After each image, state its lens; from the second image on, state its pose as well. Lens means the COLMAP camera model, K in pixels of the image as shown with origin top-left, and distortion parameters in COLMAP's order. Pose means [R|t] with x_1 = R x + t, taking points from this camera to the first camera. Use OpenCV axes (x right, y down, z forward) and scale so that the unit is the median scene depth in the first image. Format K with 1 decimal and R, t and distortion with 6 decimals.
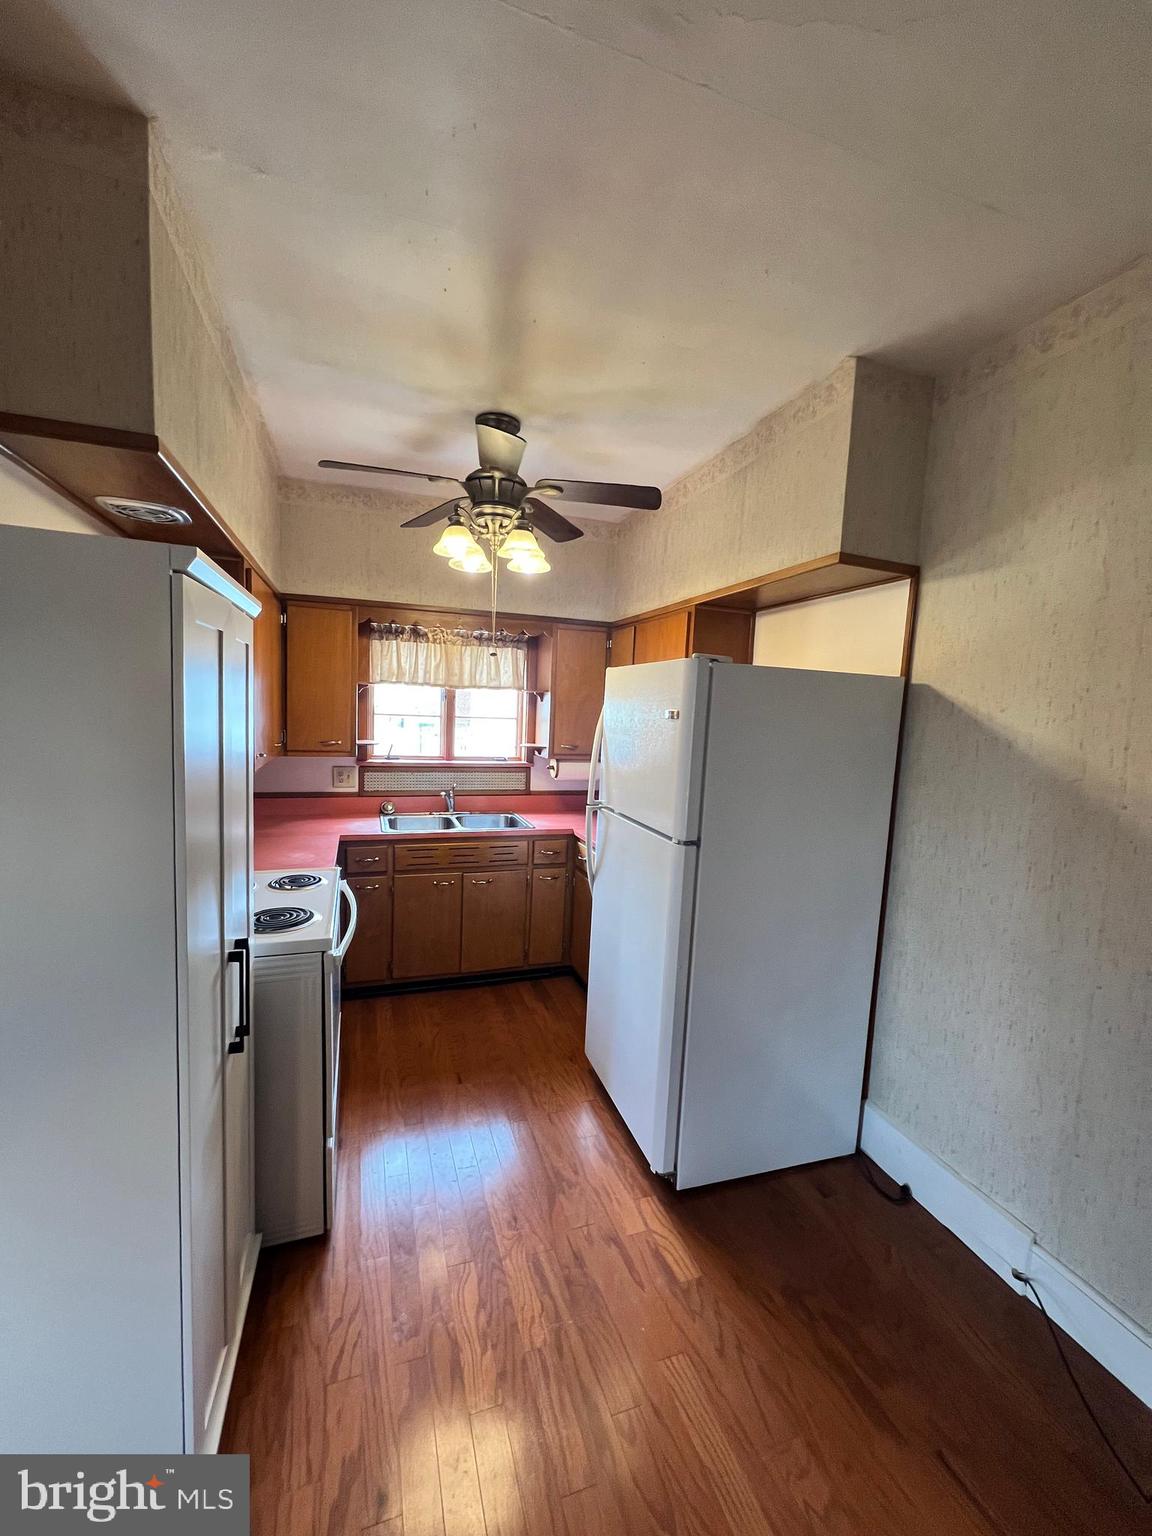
lens RADIAL K [[611.3, 0, 573.6], [0, 611.3, 769.4], [0, 0, 1]] dist [0.003003, 0.000257]
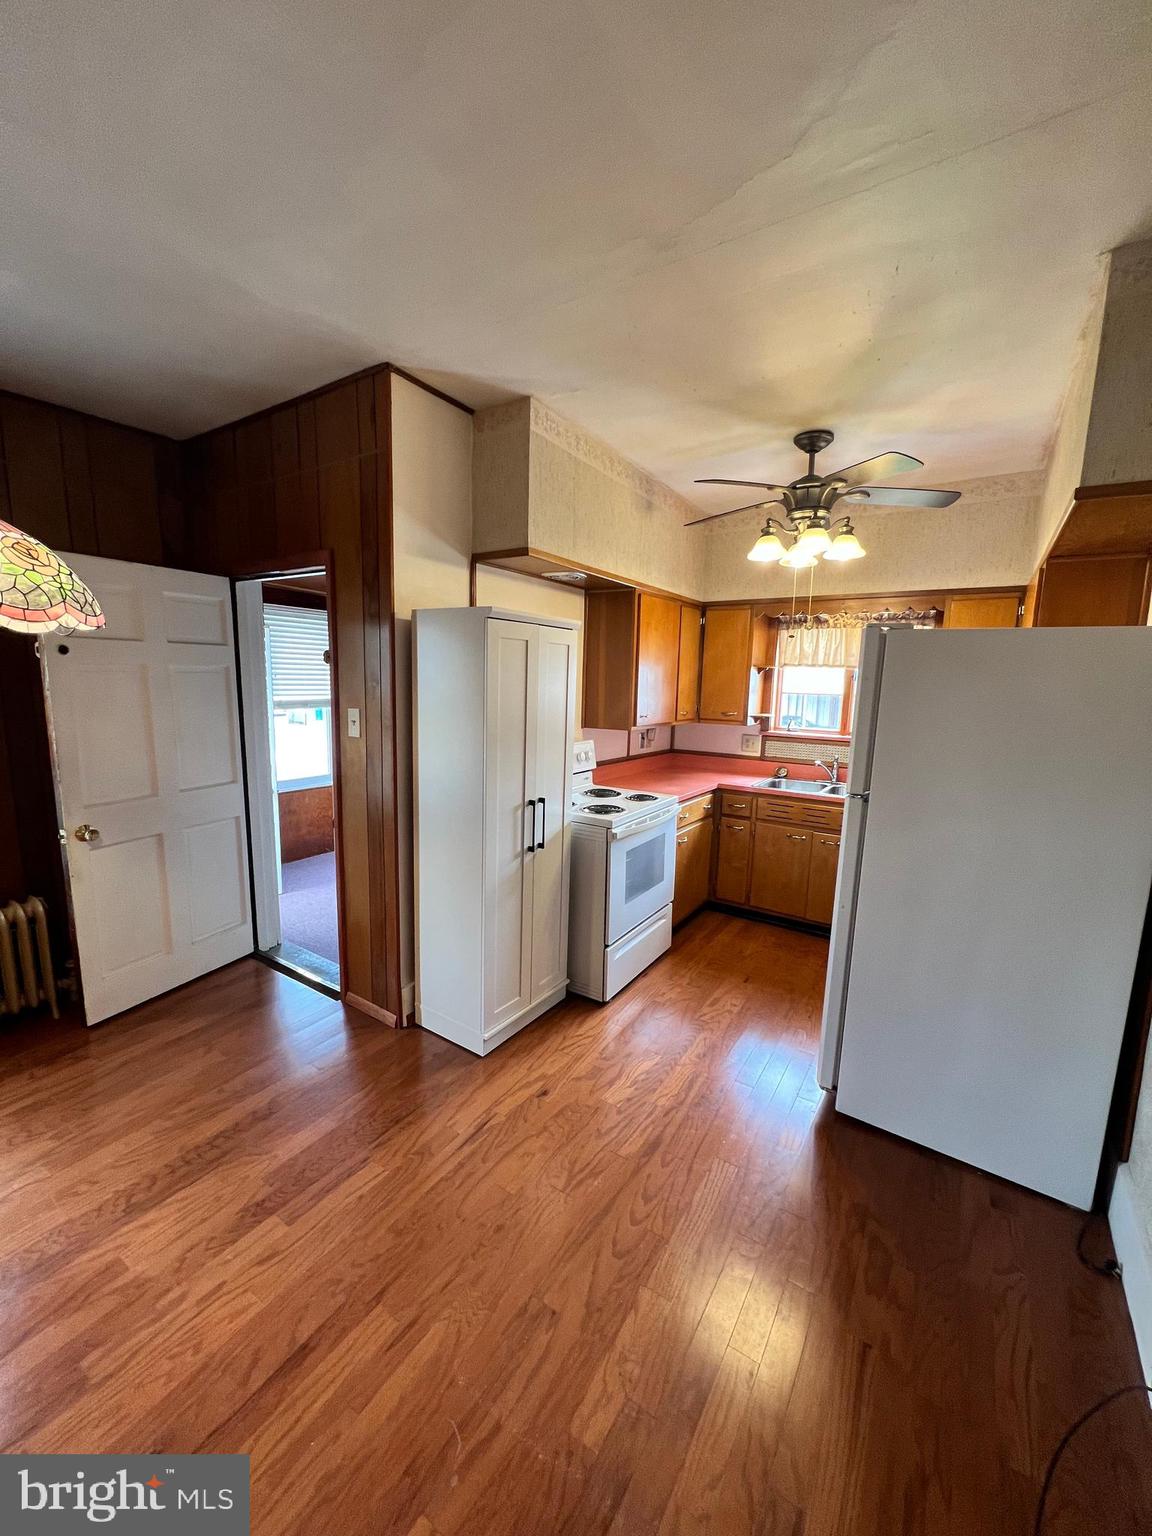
lens RADIAL K [[611.3, 0, 577.5], [0, 611.3, 769.8], [0, 0, 1]] dist [0.003003, 0.000257]
pose [[0.614520, 0.090869, -0.783651, 0.438304], [-0.080297, 0.995390, 0.052454, 0.032606], [0.784804, 0.030690, 0.618983, -0.047580]]
